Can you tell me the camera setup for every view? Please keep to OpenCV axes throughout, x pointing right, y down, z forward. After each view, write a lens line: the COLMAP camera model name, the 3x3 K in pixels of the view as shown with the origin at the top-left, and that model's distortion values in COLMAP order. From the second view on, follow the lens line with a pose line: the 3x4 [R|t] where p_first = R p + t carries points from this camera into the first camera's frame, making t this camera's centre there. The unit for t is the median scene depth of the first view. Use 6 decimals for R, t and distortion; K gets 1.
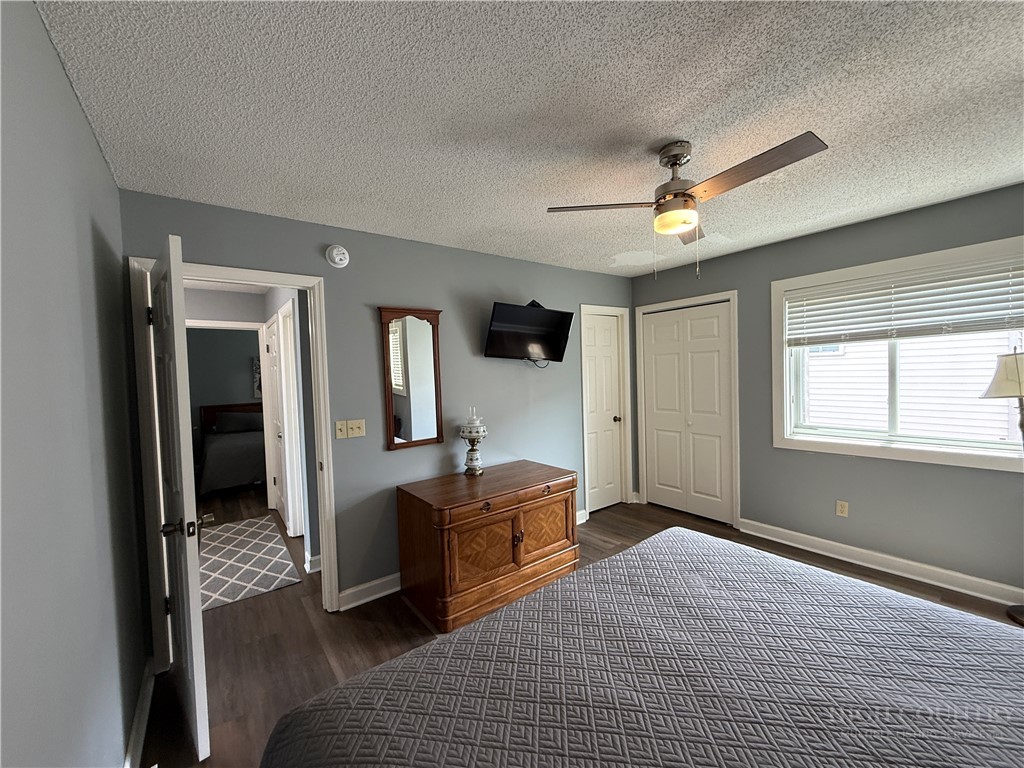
lens RADIAL K [[406.1, 0, 512.0], [0, 406.1, 384.0], [0, 0, 1]] dist [0.000989, 0.000026]
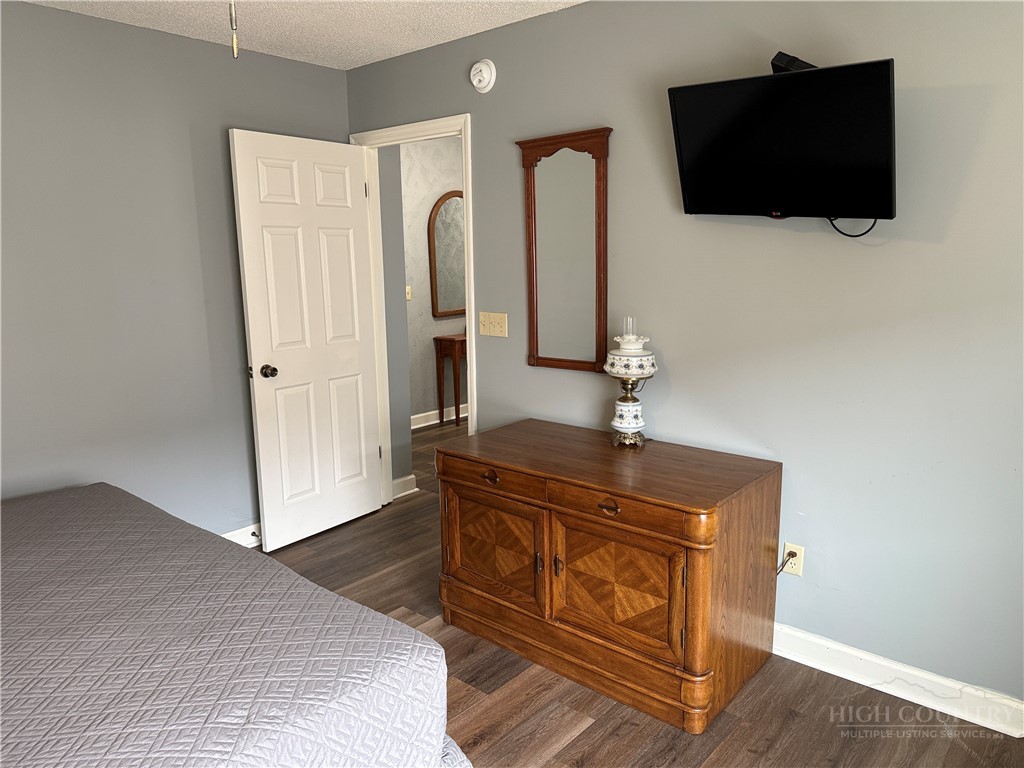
lens RADIAL K [[723.8, 0, 512.0], [0, 723.8, 384.0], [0, 0, 1]] dist [0.157070, -0.278604]
pose [[0.194927, 0.199344, -0.960347, 0.819396], [-0.030071, 0.979883, 0.197295, -0.039580], [0.980357, -0.009580, 0.197000, 0.706902]]
